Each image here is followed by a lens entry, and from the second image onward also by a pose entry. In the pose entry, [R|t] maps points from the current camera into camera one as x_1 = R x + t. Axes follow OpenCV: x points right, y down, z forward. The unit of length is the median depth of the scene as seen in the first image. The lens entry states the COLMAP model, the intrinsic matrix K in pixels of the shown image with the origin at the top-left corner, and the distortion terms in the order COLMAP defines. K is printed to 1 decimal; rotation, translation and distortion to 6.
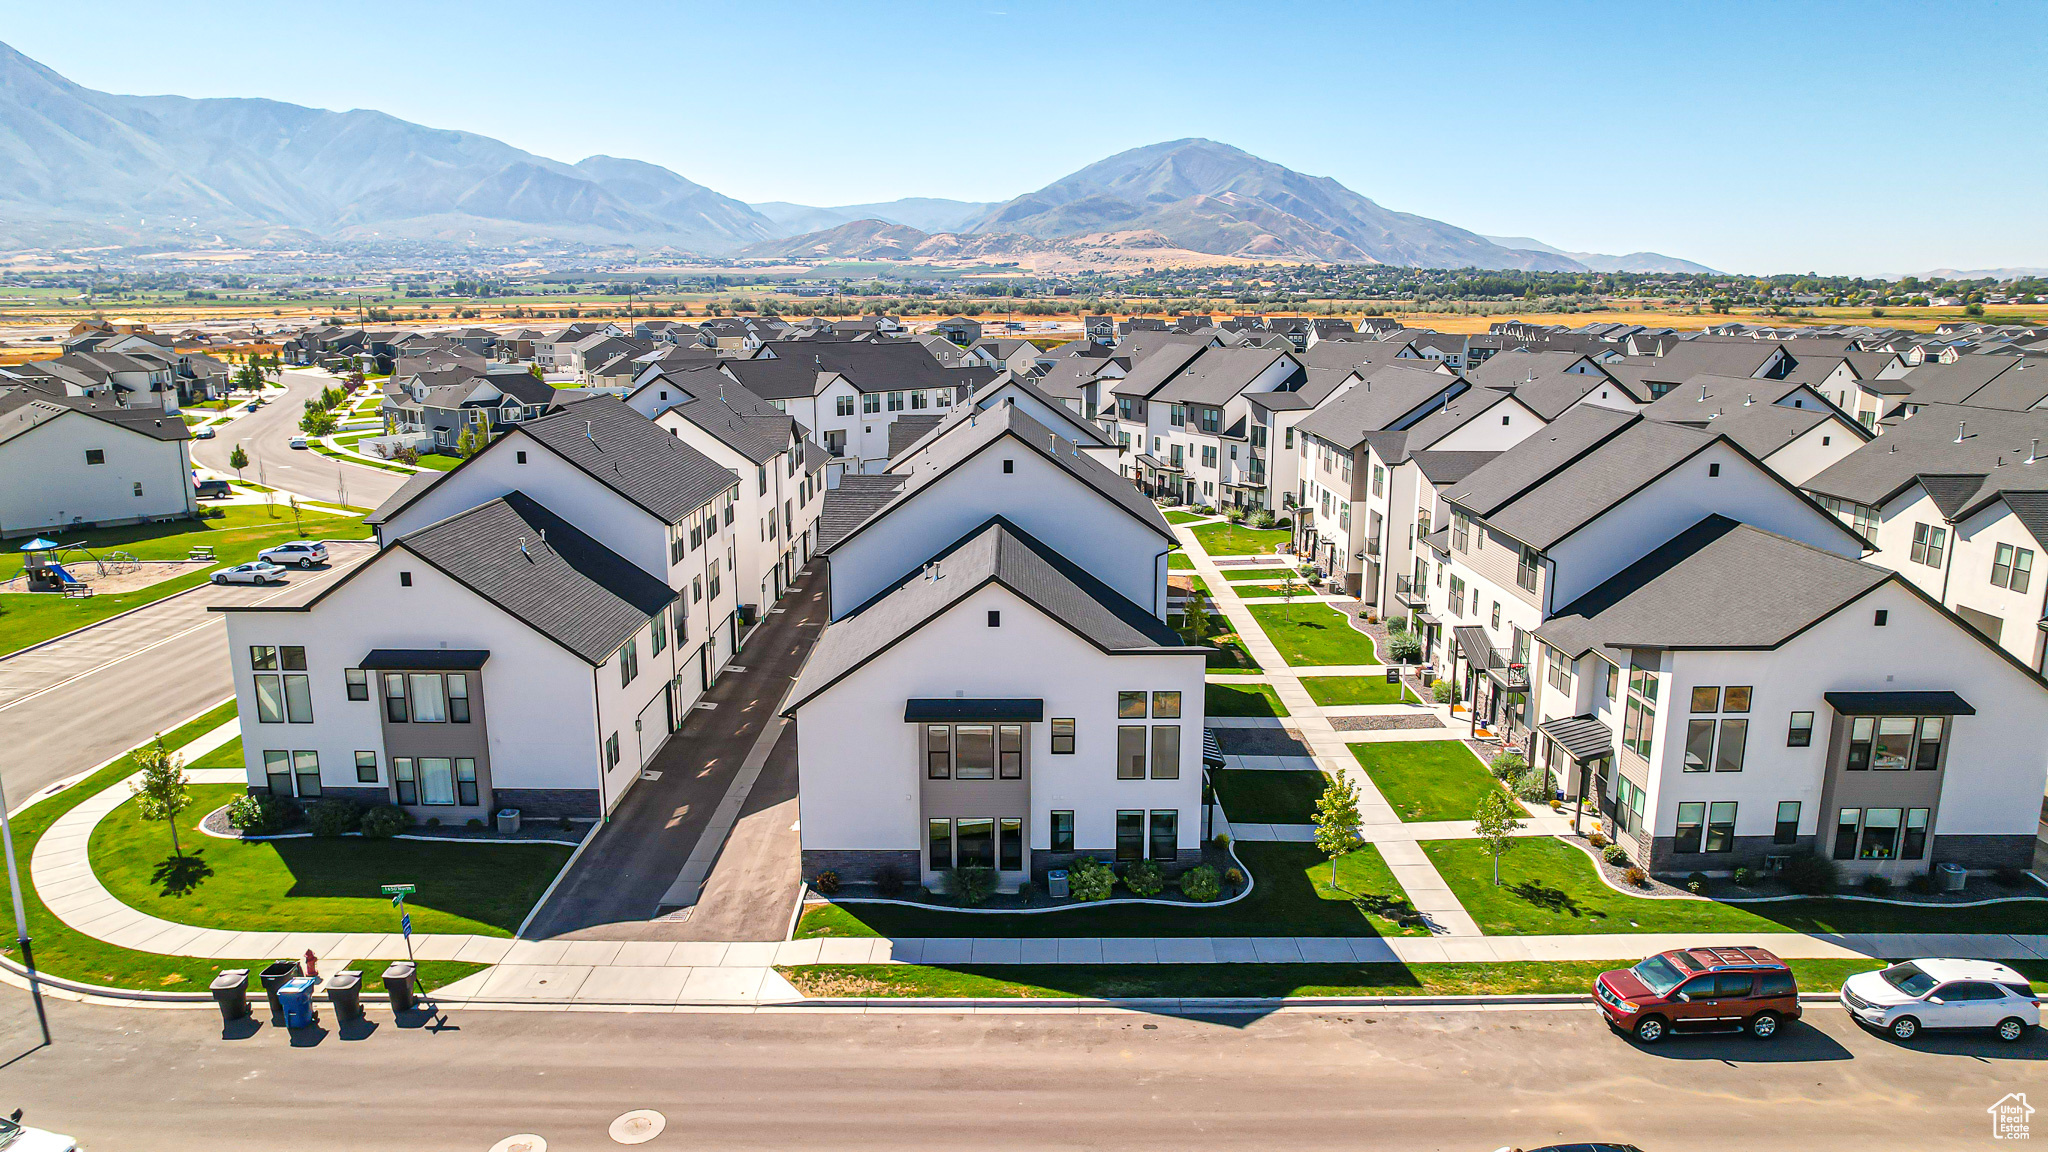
lens RADIAL K [[1311.9, 0, 1024.5], [0, 1311.9, 573.3], [0, 0, 1]] dist [-0.076805, 0.067561]
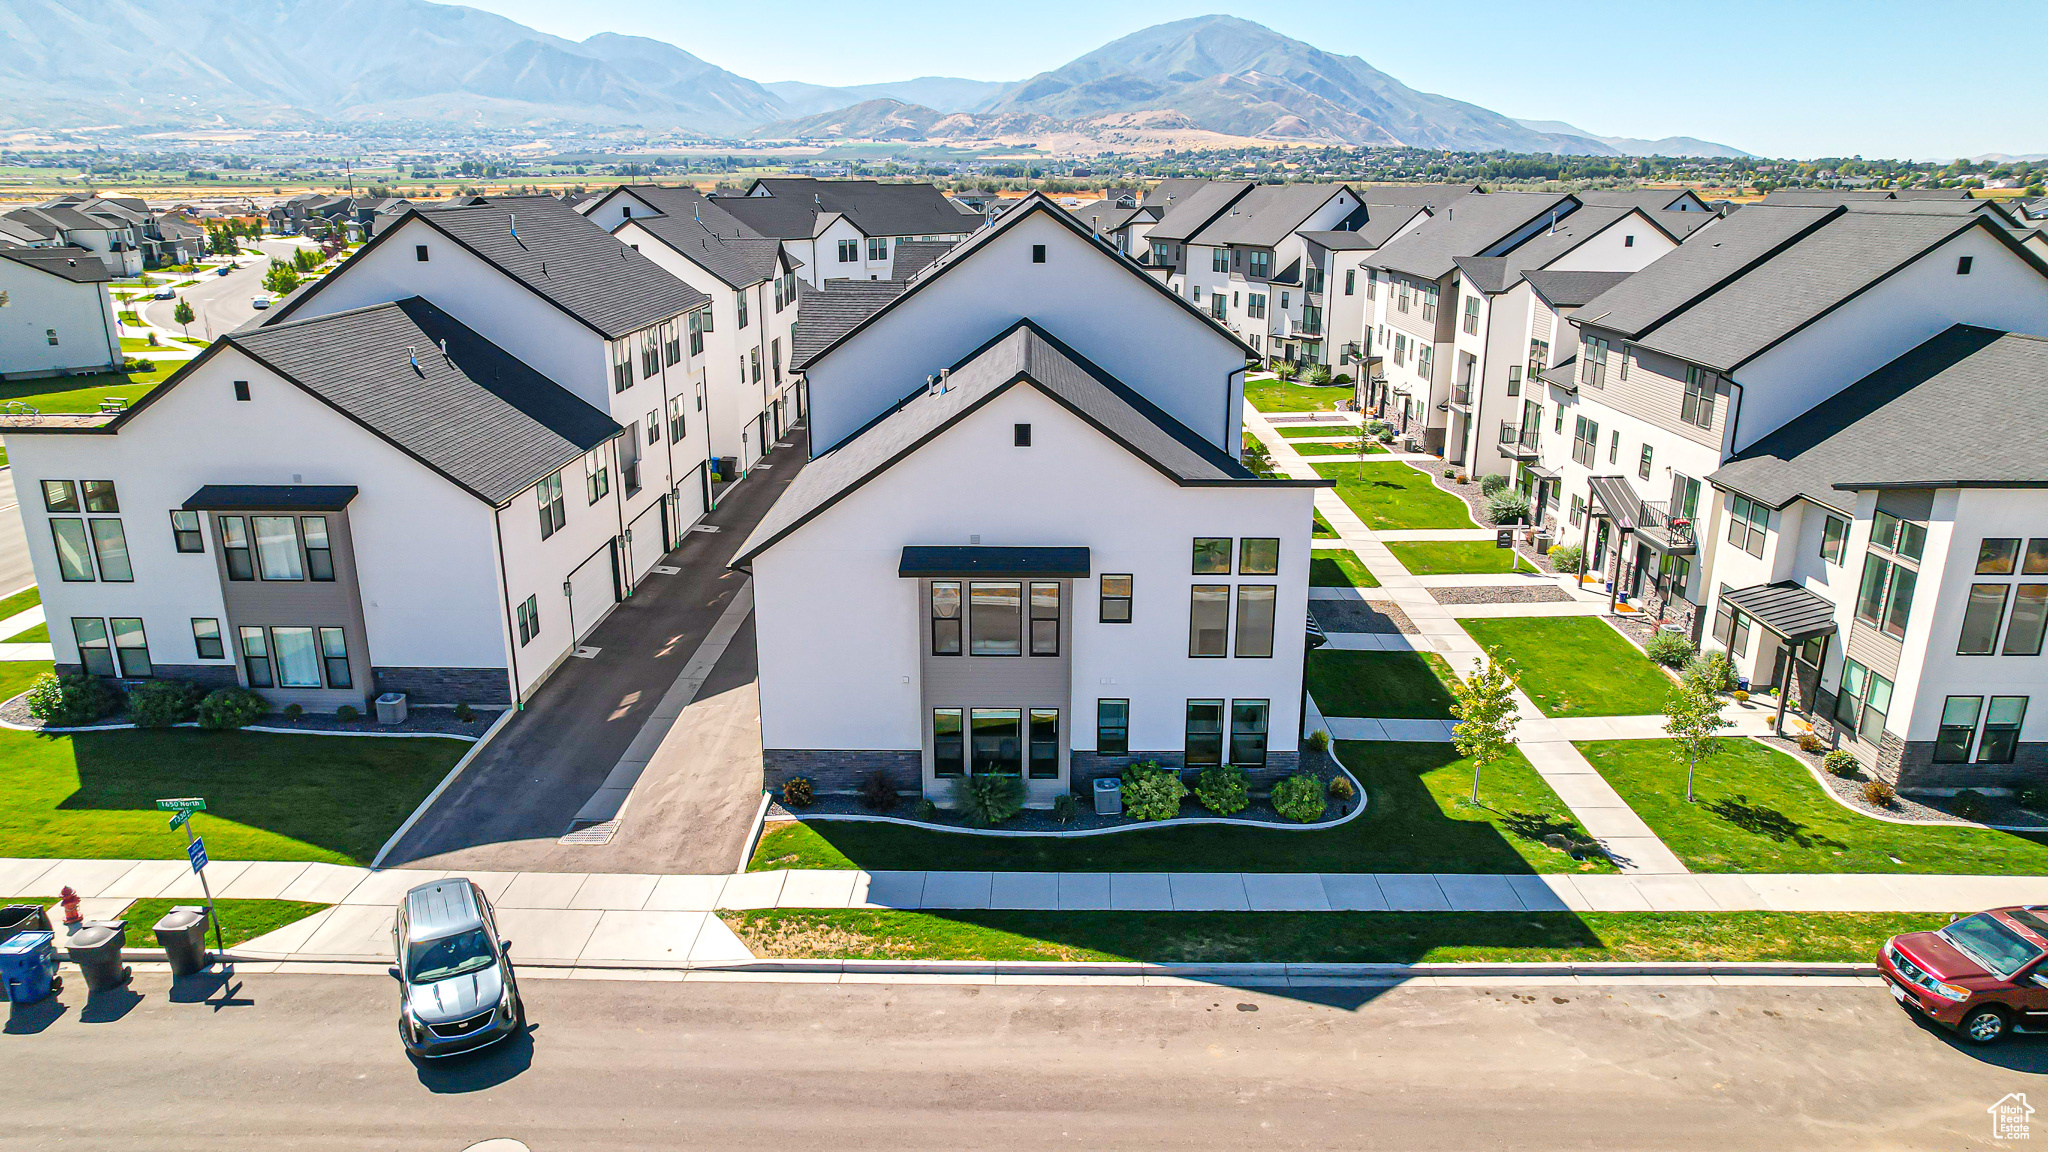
lens RADIAL K [[1311.9, 0, 1024.0], [0, 1311.9, 573.1], [0, 0, 1]] dist [-0.076805, 0.067561]
pose [[0.999912, 0.005908, -0.011893, -0.012280], [-0.004894, 0.996491, 0.083557, 0.045014], [0.012344, -0.083492, 0.996432, 0.246674]]
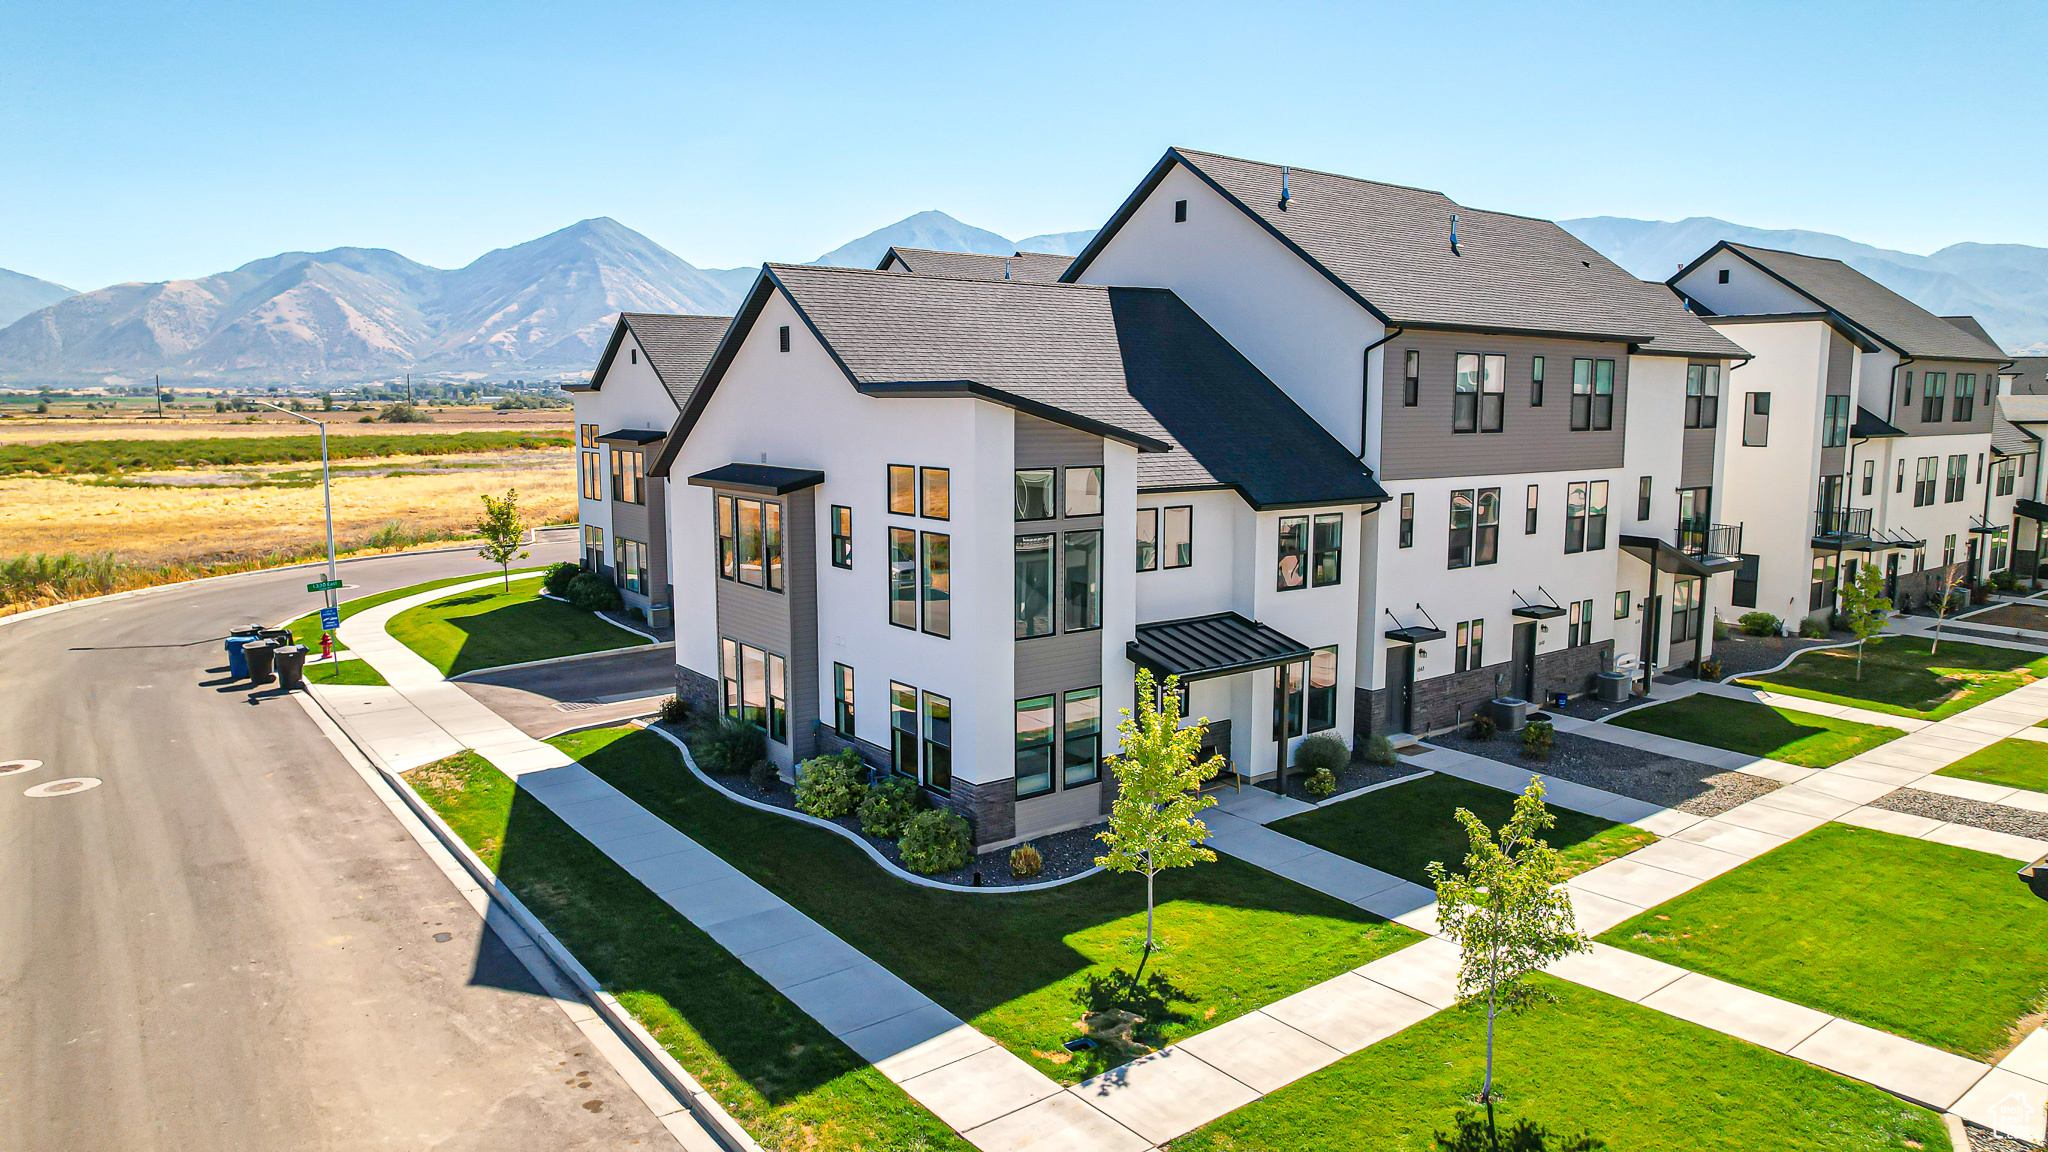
lens RADIAL K [[1311.9, 0, 1025.3], [0, 1311.9, 574.0], [0, 0, 1]] dist [-0.076805, 0.067561]
pose [[0.598841, 0.106050, -0.793815, 0.513511], [-0.168293, 0.985726, 0.004730, 0.113005], [0.782986, 0.130761, 0.608141, 0.637081]]
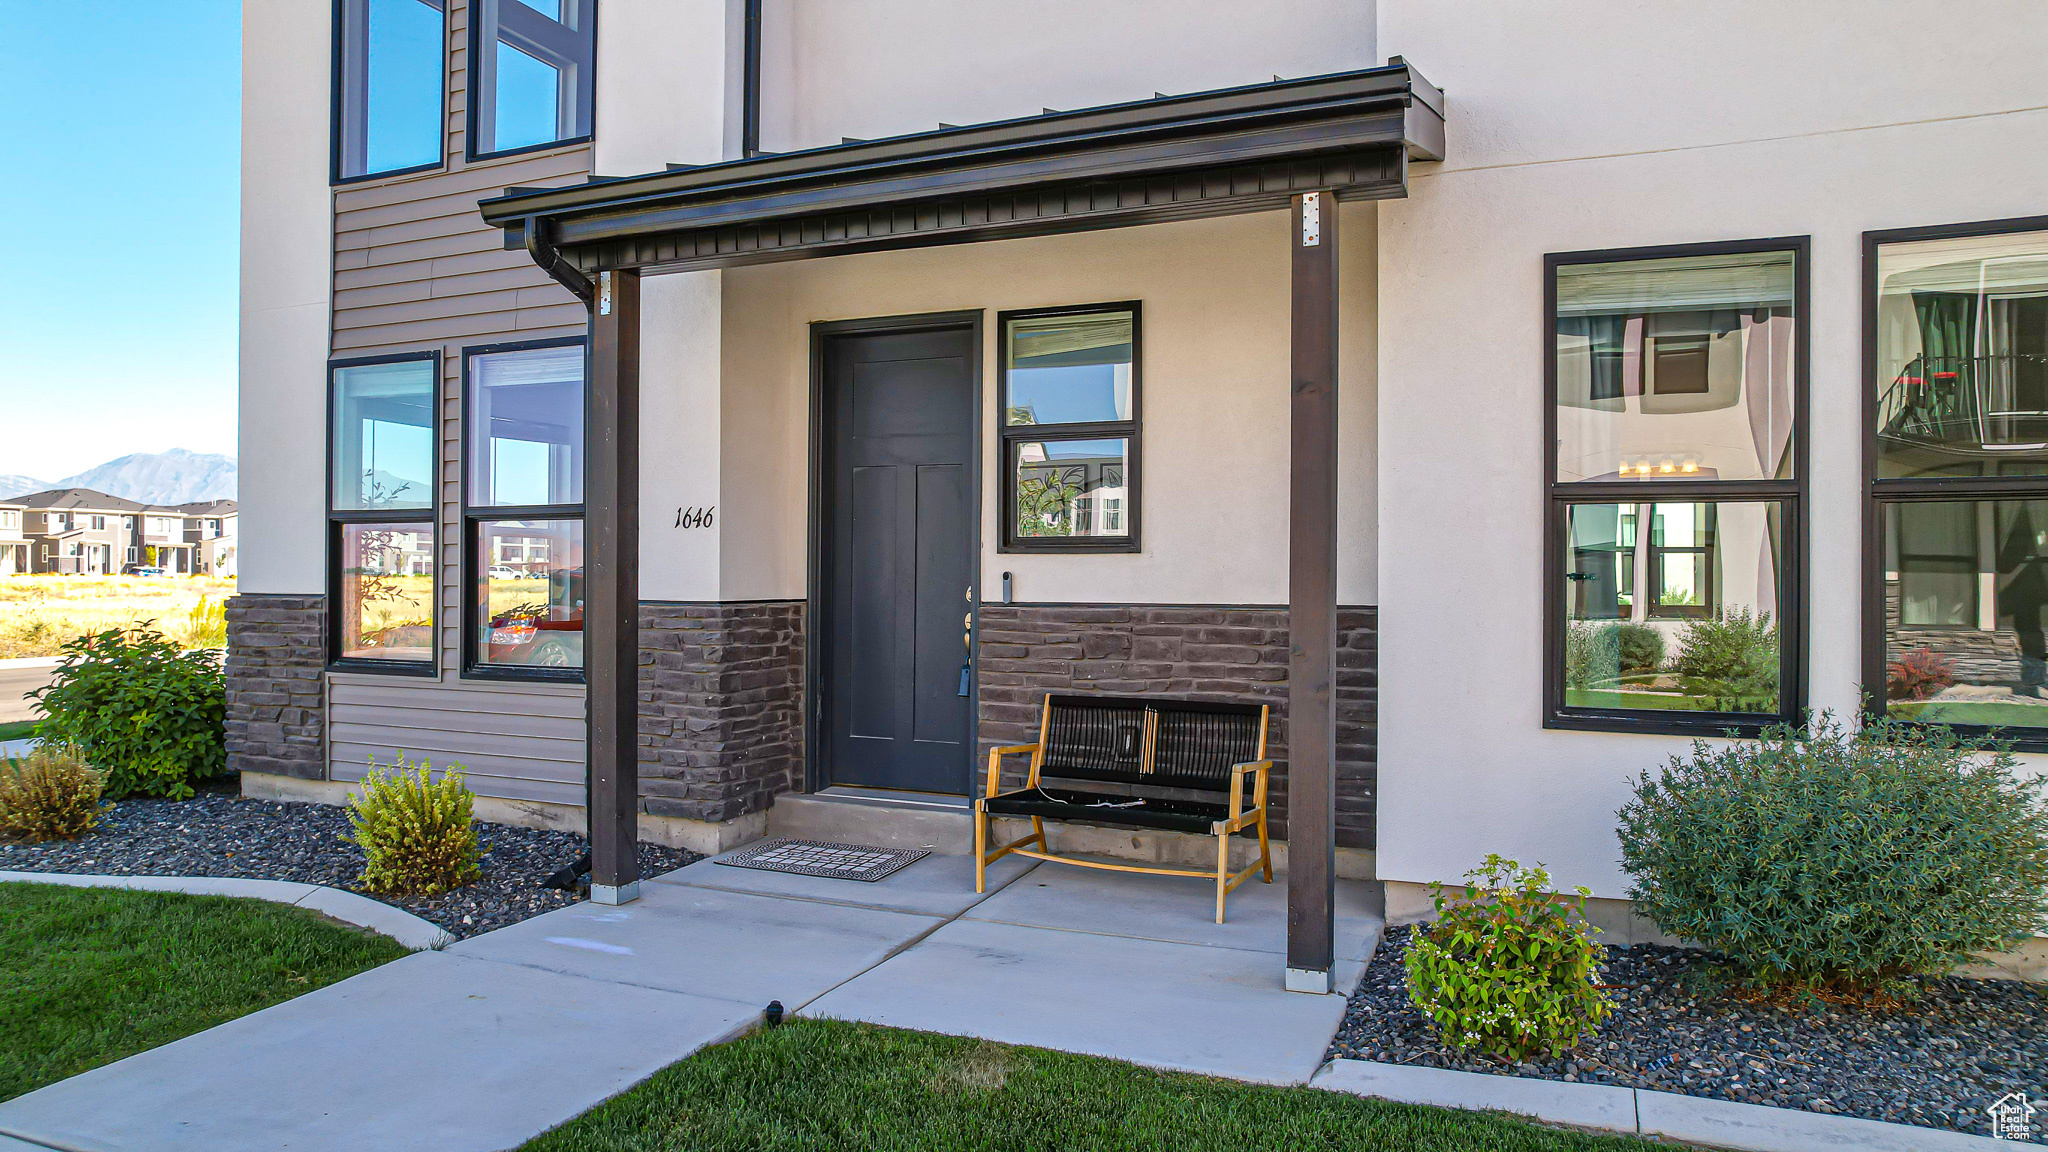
lens RADIAL K [[1311.9, 0, 1027.7], [0, 1311.9, 584.2], [0, 0, 1]] dist [-0.076805, 0.067561]
pose [[-0.397639, 0.004655, -0.917530, 0.240526], [-0.197784, 0.976043, 0.090668, 0.157918], [0.895971, 0.217526, -0.387192, 1.090713]]
